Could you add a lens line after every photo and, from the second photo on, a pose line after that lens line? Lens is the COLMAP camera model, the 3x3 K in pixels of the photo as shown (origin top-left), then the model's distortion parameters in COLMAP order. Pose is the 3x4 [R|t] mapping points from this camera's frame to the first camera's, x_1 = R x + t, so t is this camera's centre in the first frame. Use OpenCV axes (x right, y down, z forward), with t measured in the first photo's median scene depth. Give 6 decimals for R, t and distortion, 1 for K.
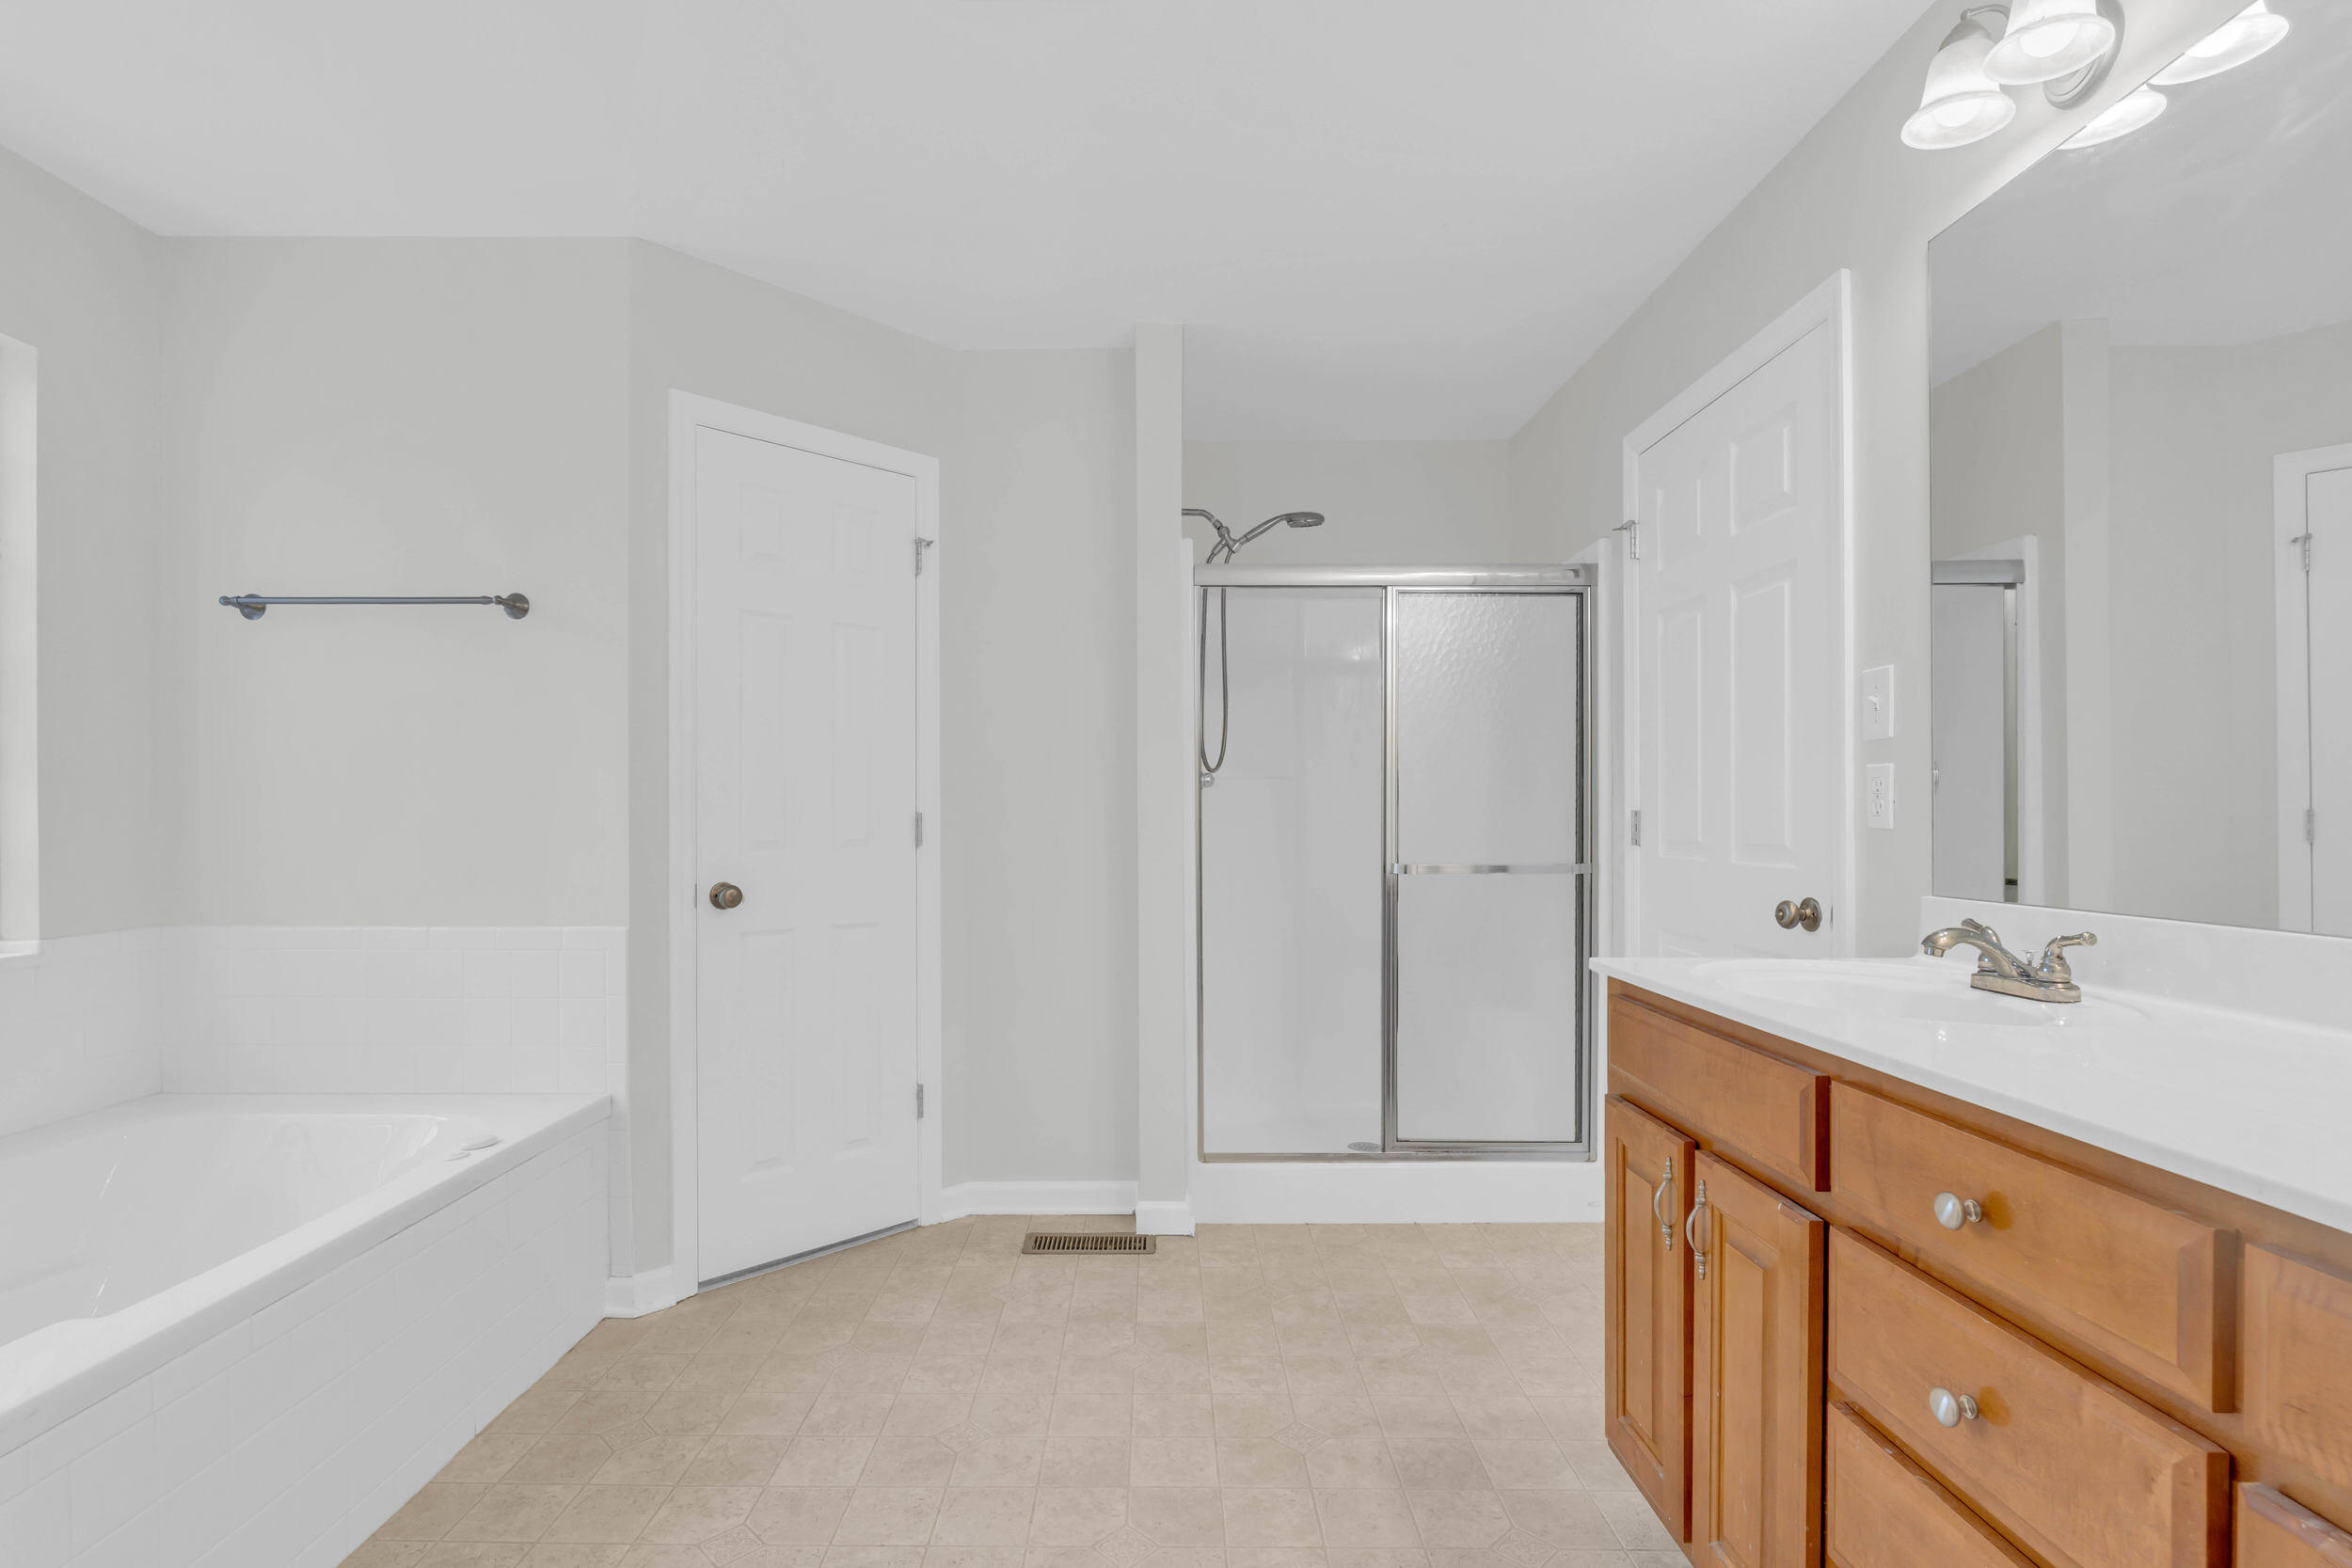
lens RADIAL K [[1153.0, 0, 1172.1], [0, 1153.0, 814.2], [0, 0, 1]] dist [-0.001554, -0.000400]
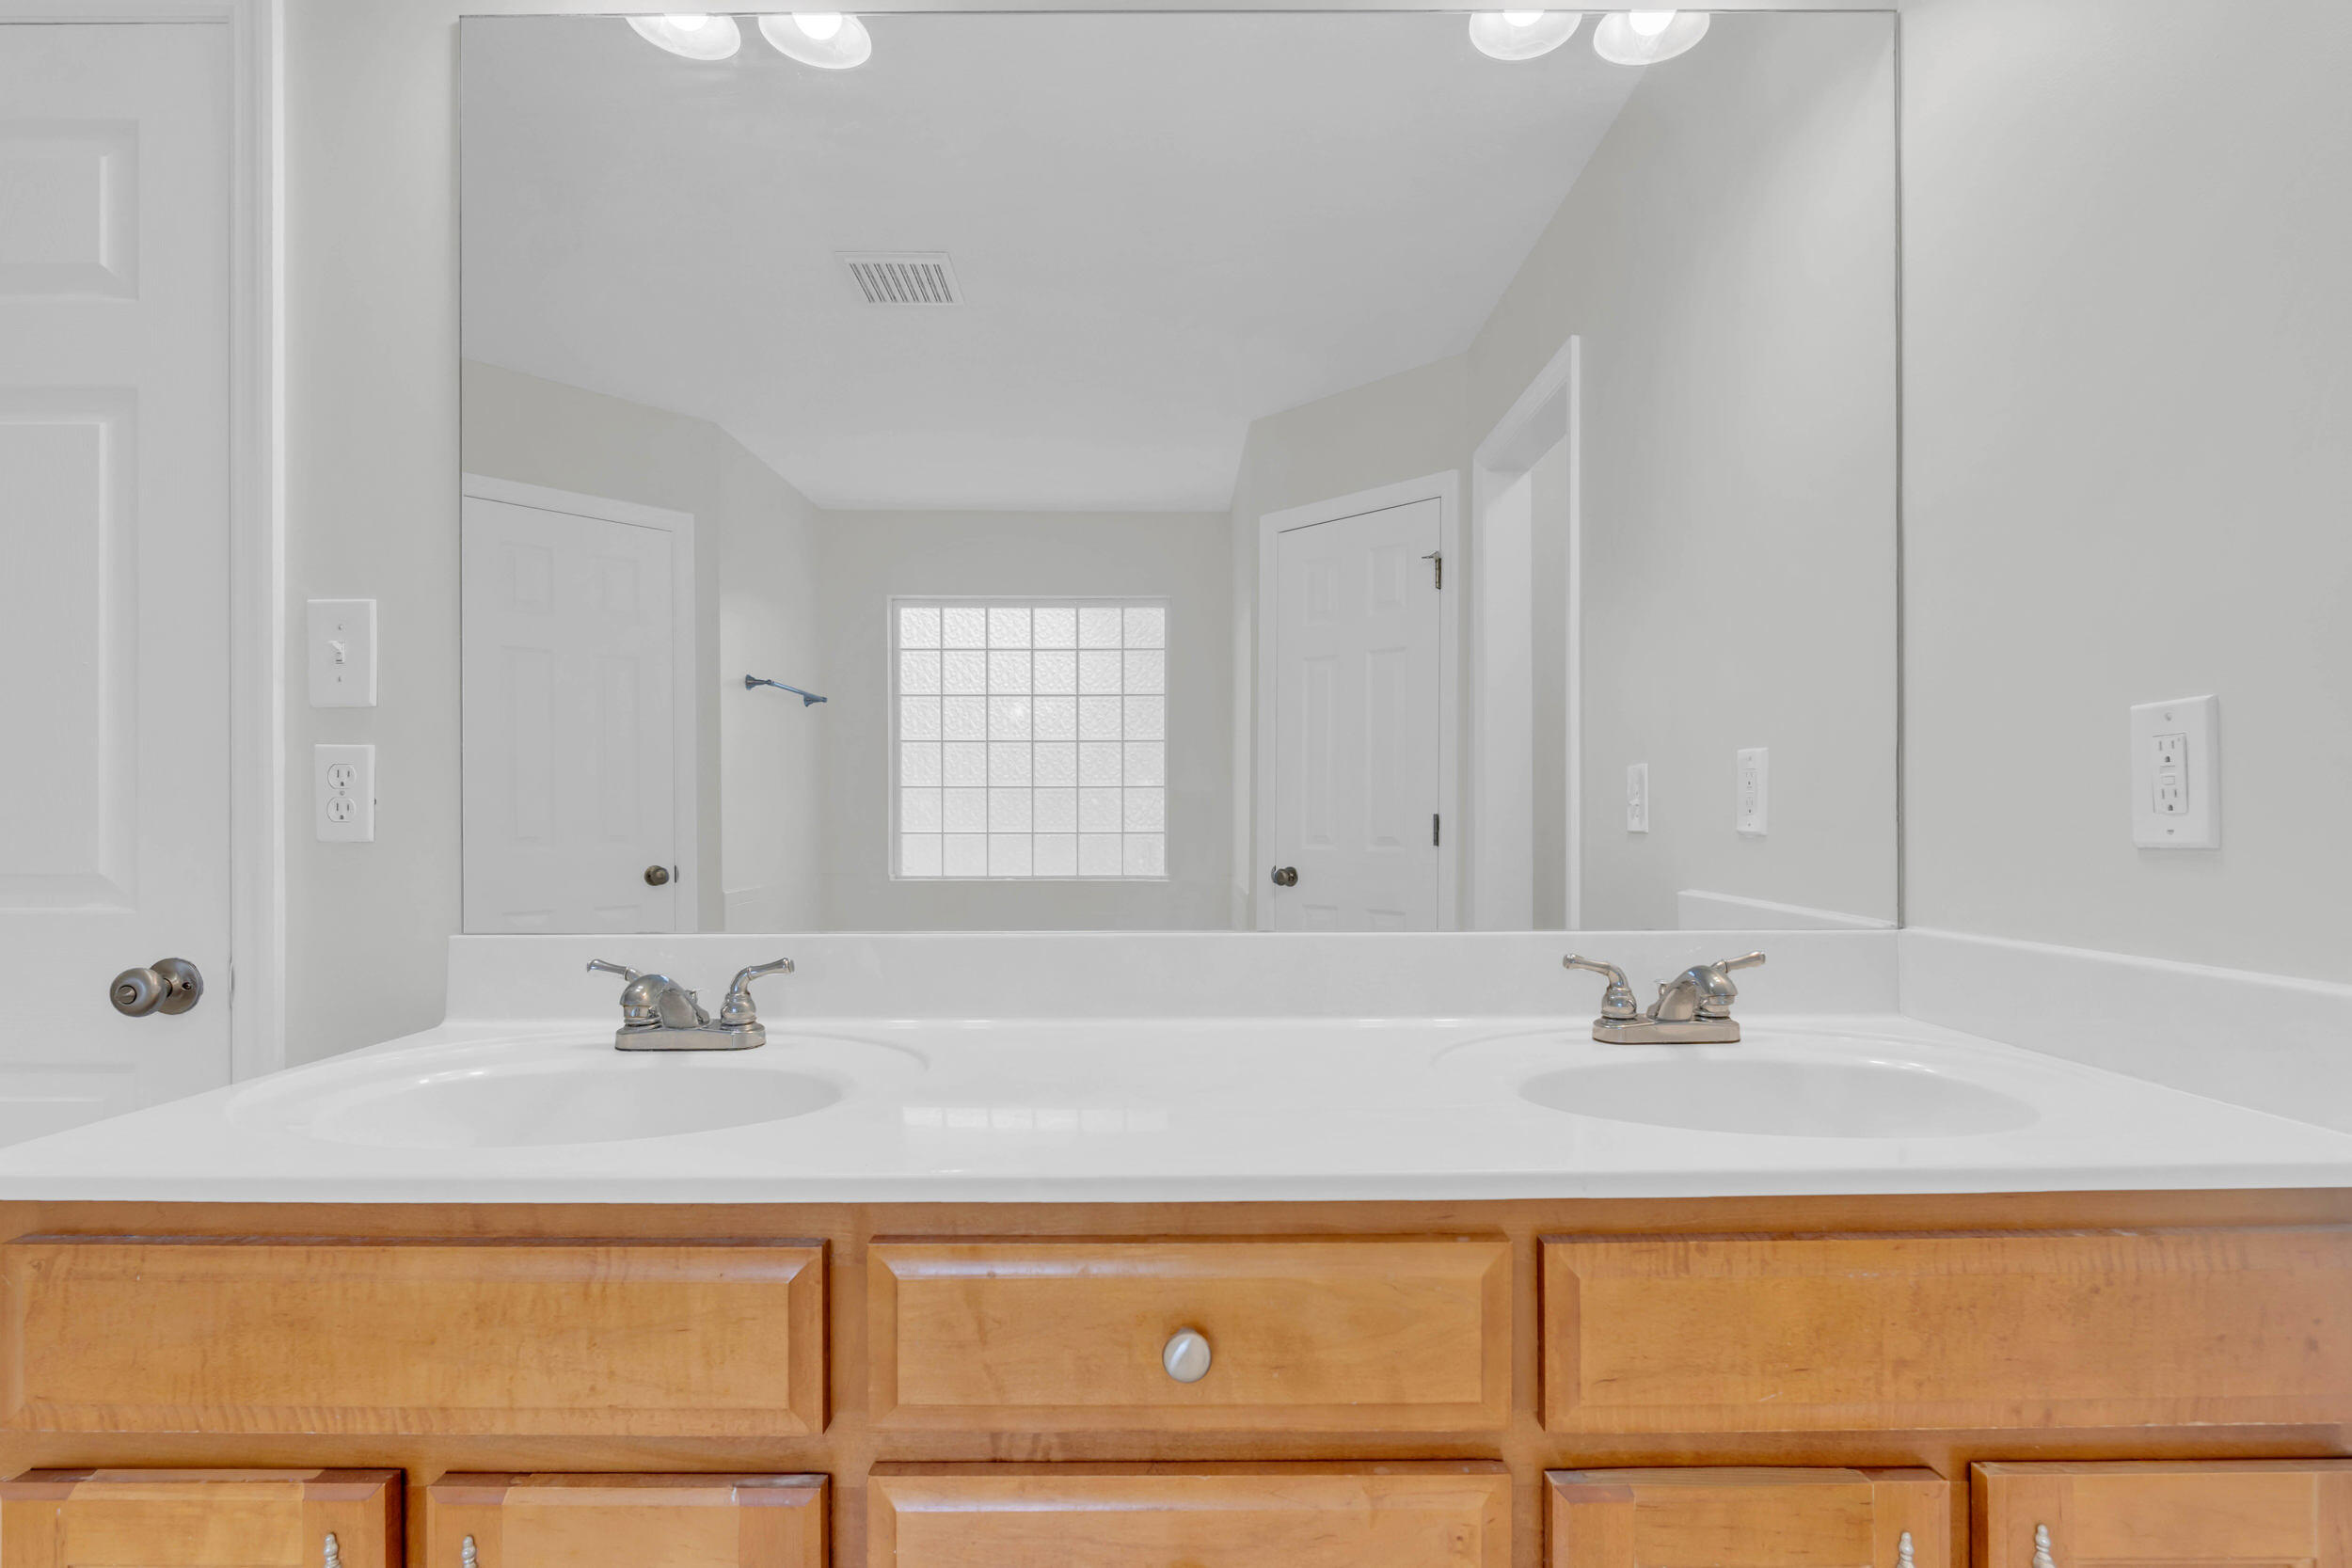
lens RADIAL K [[1102.4, 0, 1171.3], [0, 1102.4, 833.8], [0, 0, 1]] dist [-0.015453, -0.000421]
pose [[0.016886, -0.008763, 0.999819, -0.011727], [0.000351, 0.999962, 0.008759, 0.003292], [-0.999857, 0.000203, 0.016888, 0.631847]]
